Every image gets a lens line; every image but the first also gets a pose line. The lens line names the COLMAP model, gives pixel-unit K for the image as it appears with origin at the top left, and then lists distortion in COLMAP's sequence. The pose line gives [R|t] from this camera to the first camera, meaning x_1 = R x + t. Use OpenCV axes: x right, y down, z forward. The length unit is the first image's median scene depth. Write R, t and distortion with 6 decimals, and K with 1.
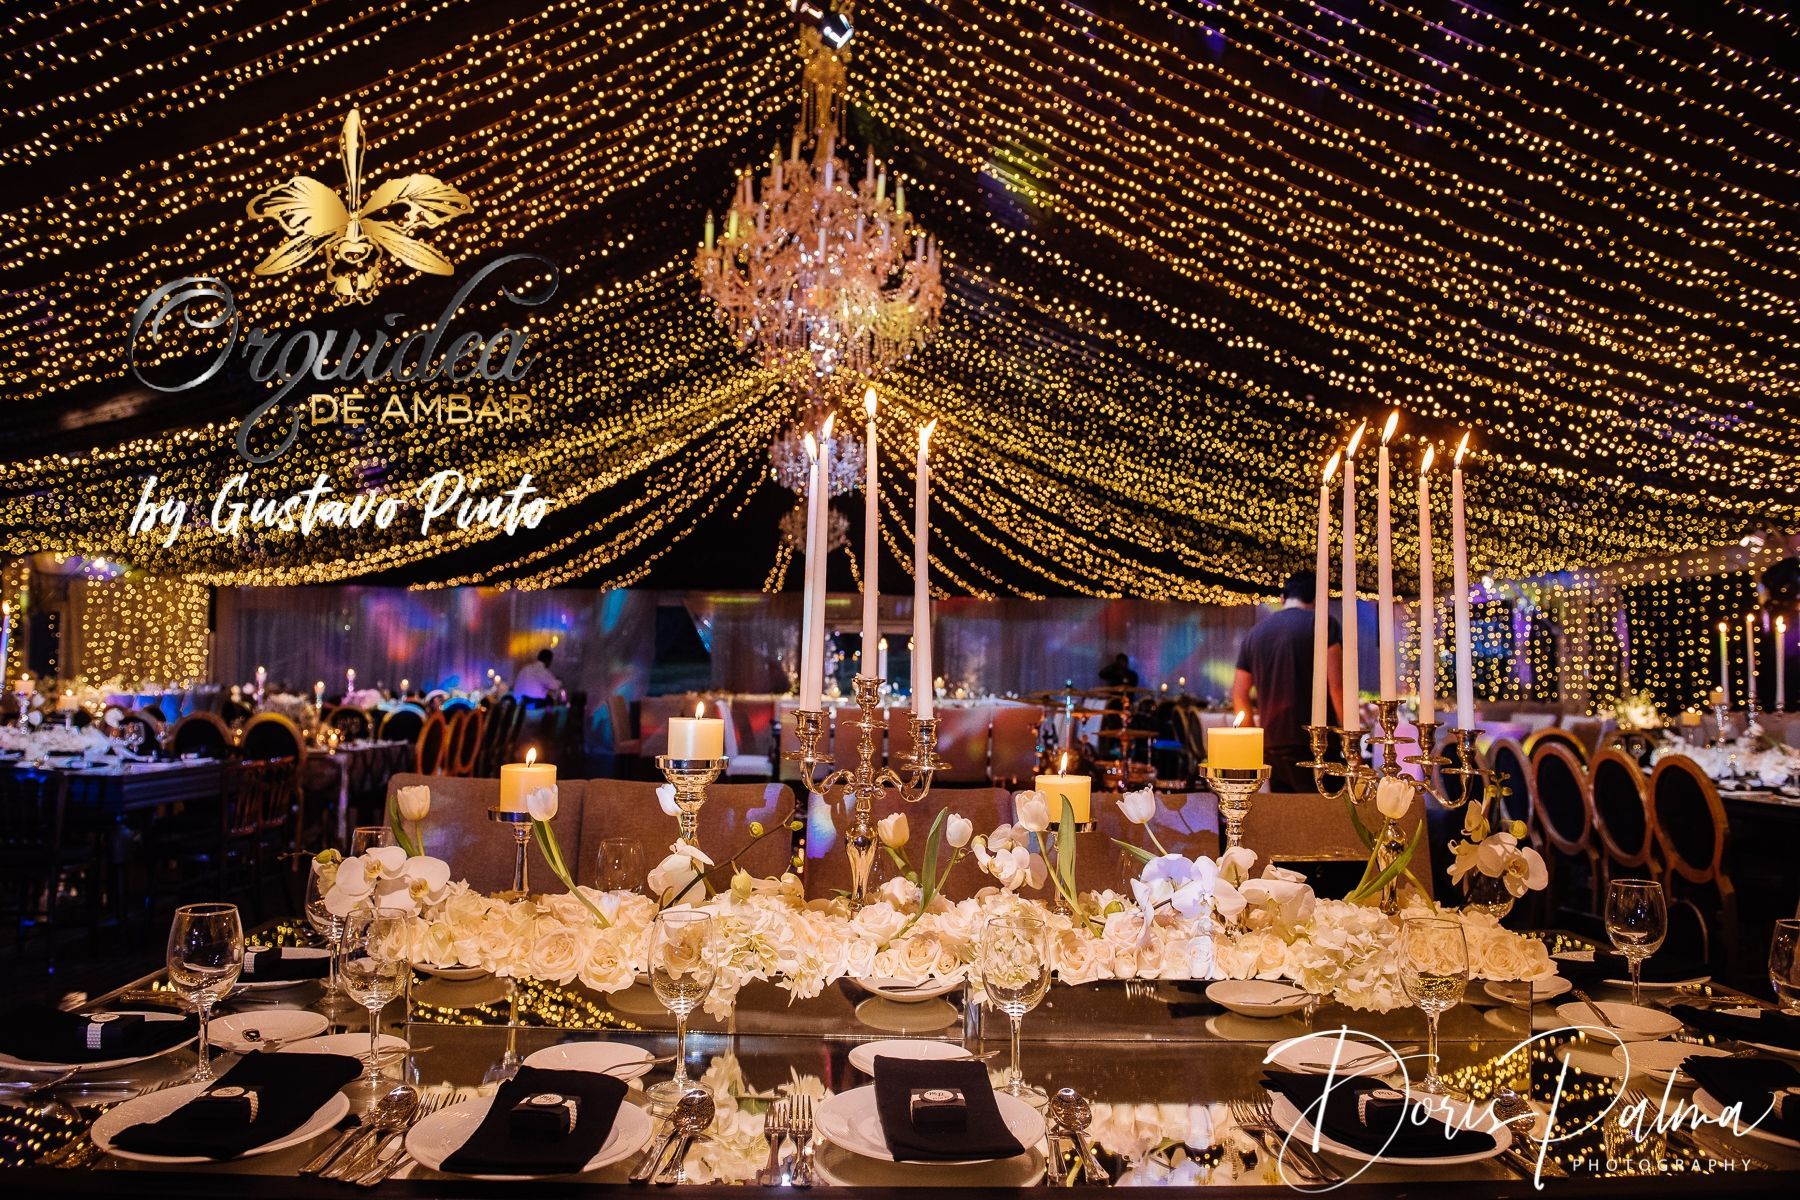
lens RADIAL K [[1279.8, 0, 900.0], [0, 1279.8, 600.0], [0, 0, 1]] dist [-0.053161, -0.000302]
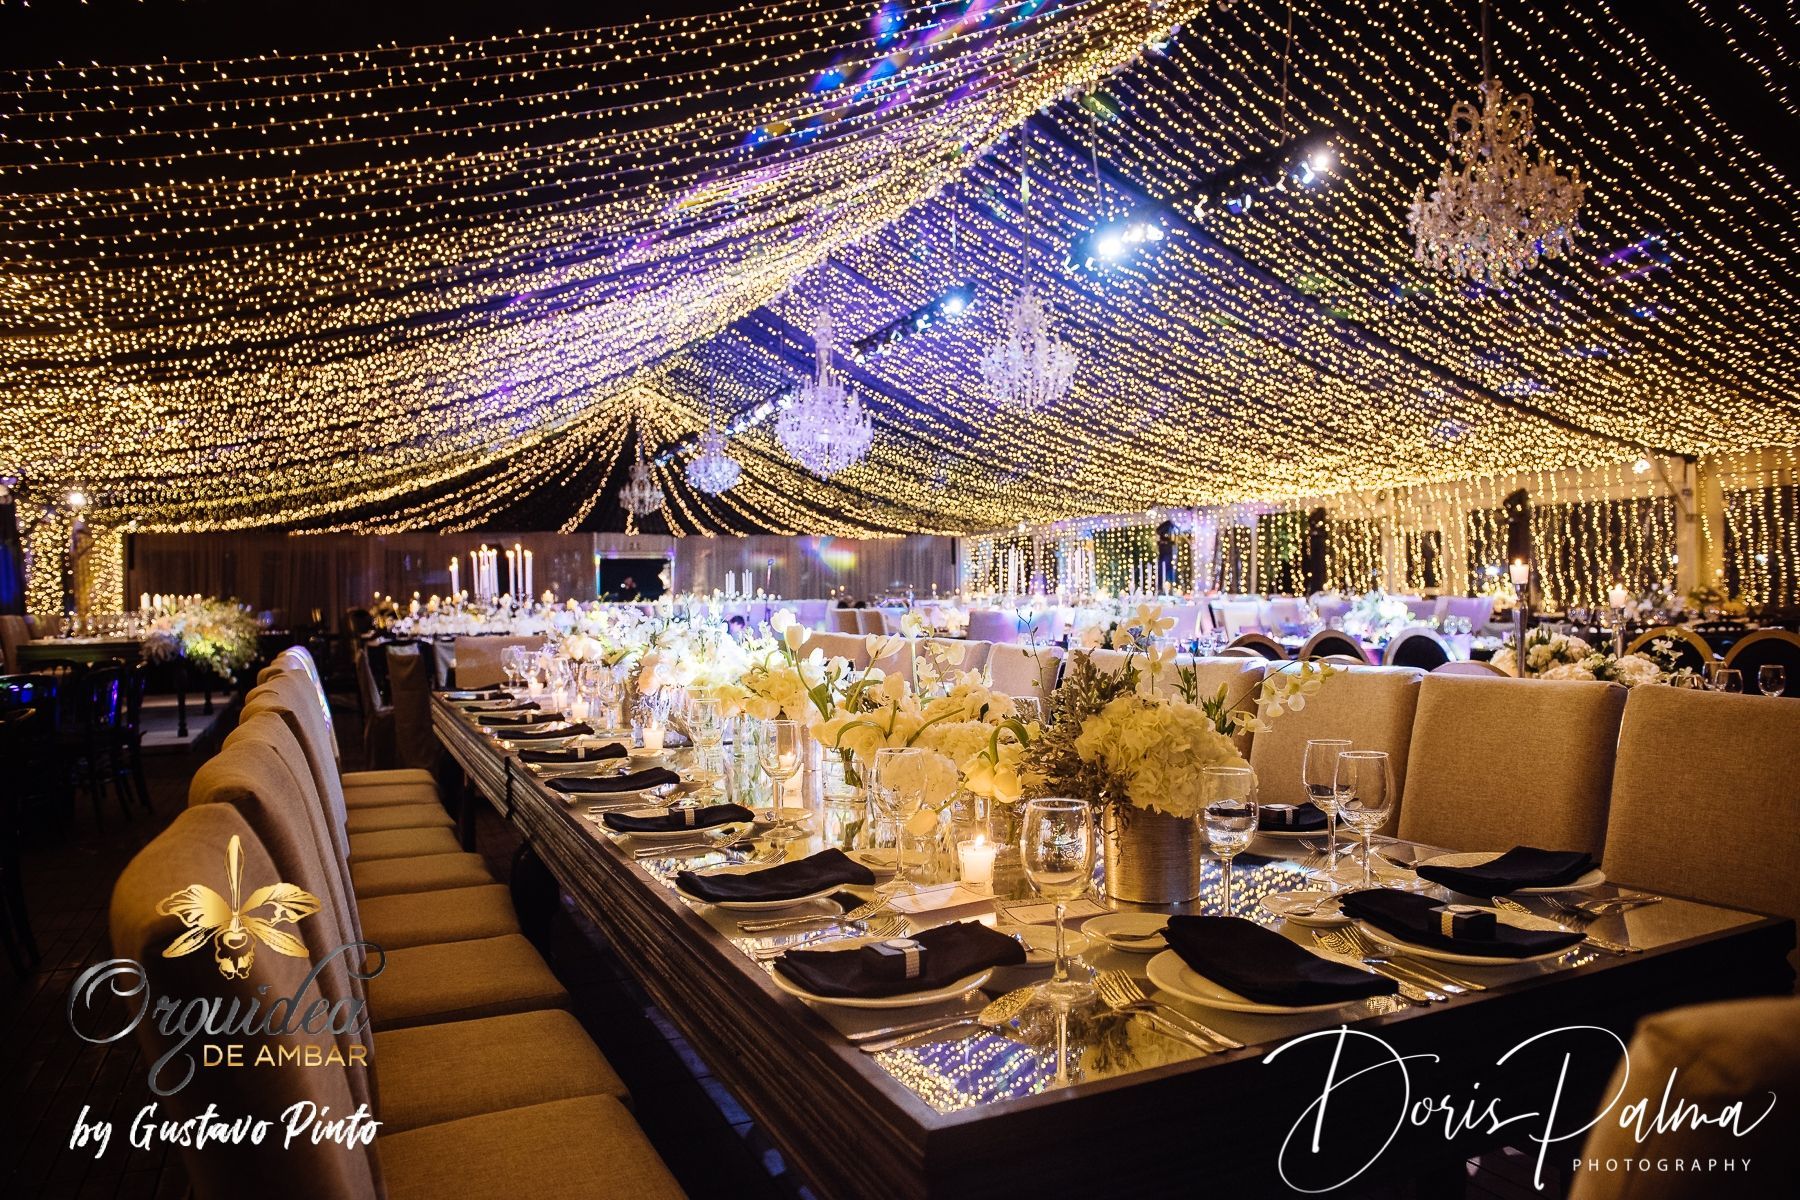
lens RADIAL K [[1279.8, 0, 900.0], [0, 1279.8, 600.0], [0, 0, 1]] dist [-0.053161, -0.000302]
pose [[0.927418, -0.027437, 0.373020, -0.324968], [0.002197, 0.997688, 0.067921, -0.031587], [-0.374021, -0.062172, 0.925334, -0.530014]]
